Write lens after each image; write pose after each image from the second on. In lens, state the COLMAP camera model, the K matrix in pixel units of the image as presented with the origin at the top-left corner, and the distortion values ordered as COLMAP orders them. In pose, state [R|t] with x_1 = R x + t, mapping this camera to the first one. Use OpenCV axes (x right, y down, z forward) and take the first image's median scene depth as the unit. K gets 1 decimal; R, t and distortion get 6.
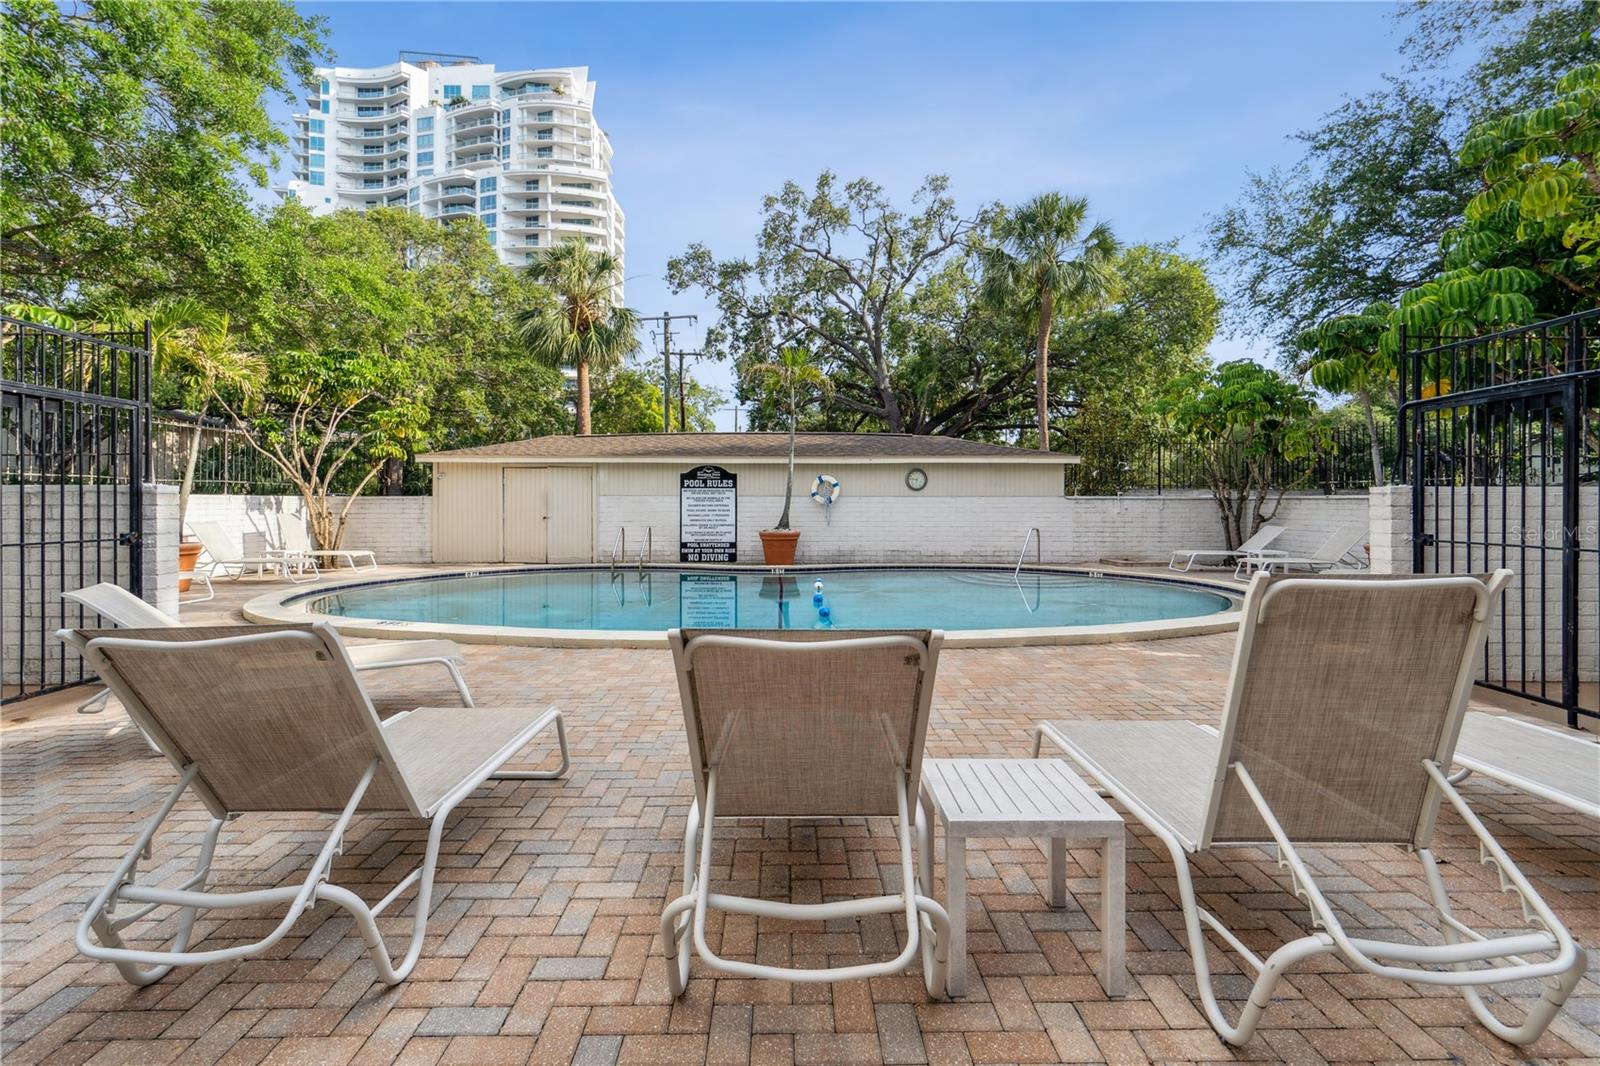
lens RADIAL K [[739.3, 0, 802.1], [0, 739.3, 520.7], [0, 0, 1]] dist [-0.002109, 0.000062]
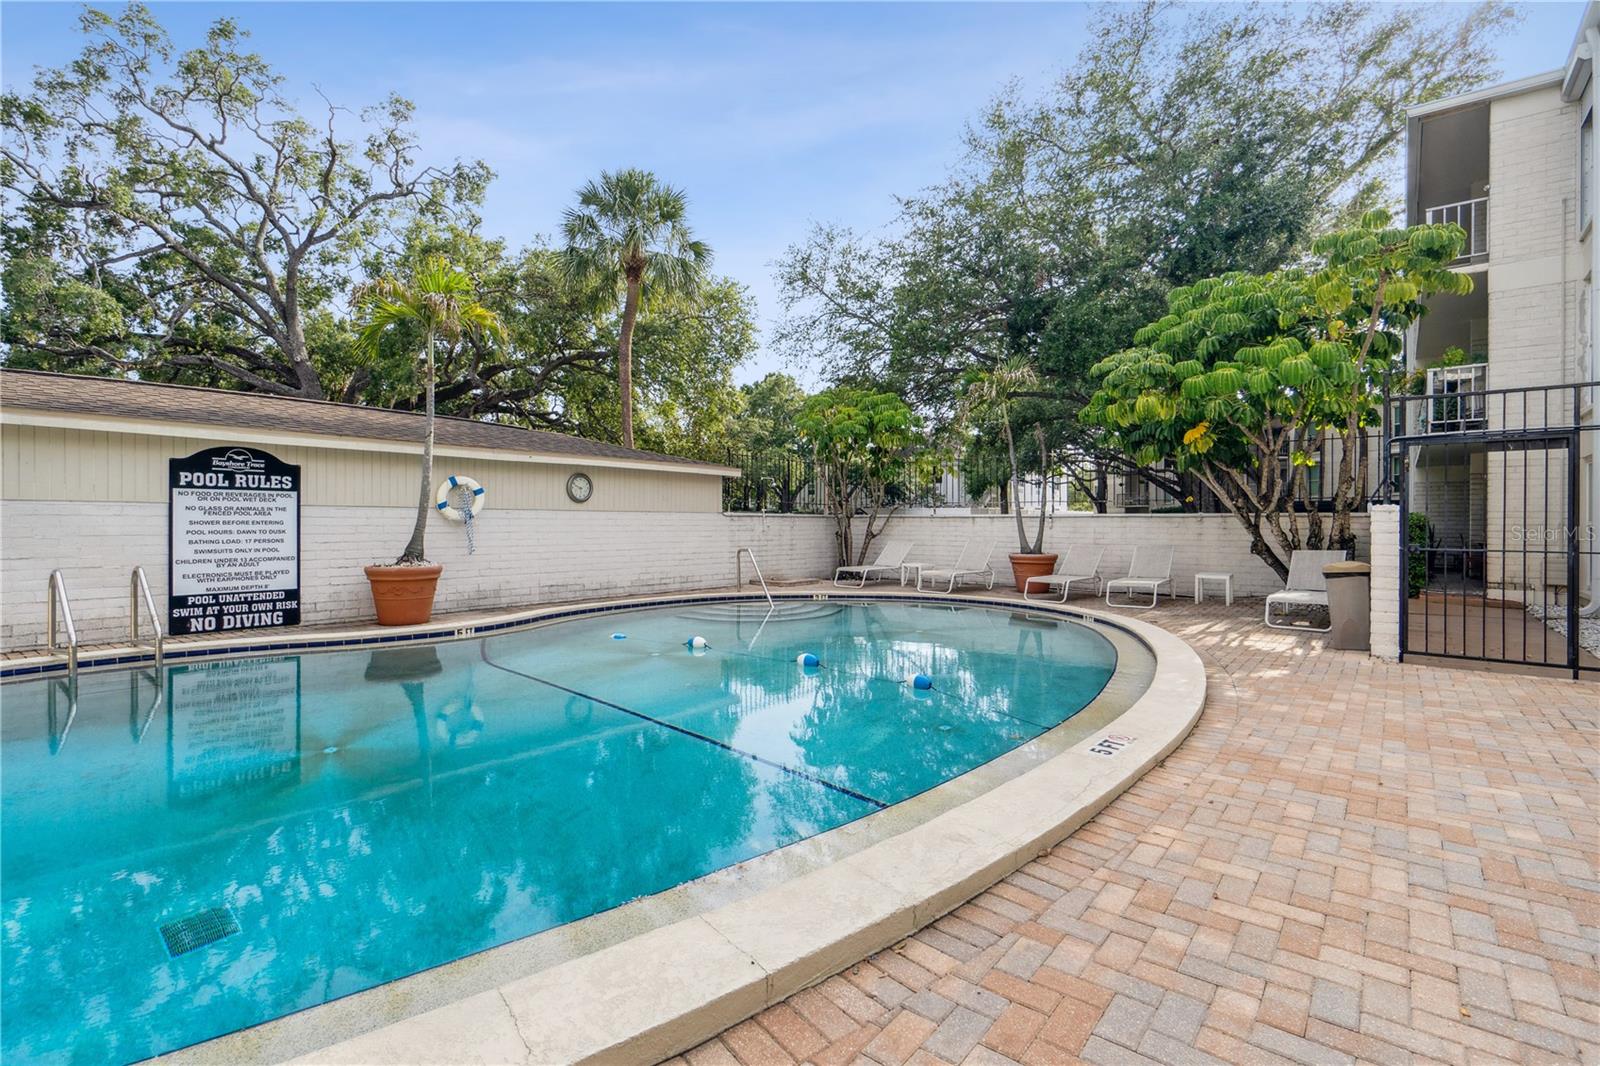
lens RADIAL K [[739.3, 0, 802.1], [0, 739.3, 520.7], [0, 0, 1]] dist [-0.002109, 0.000062]
pose [[0.636344, 0.002724, 0.771401, -0.277117], [0.016275, 0.999724, -0.016956, -0.006454], [-0.771234, 0.023344, 0.636124, 0.354816]]
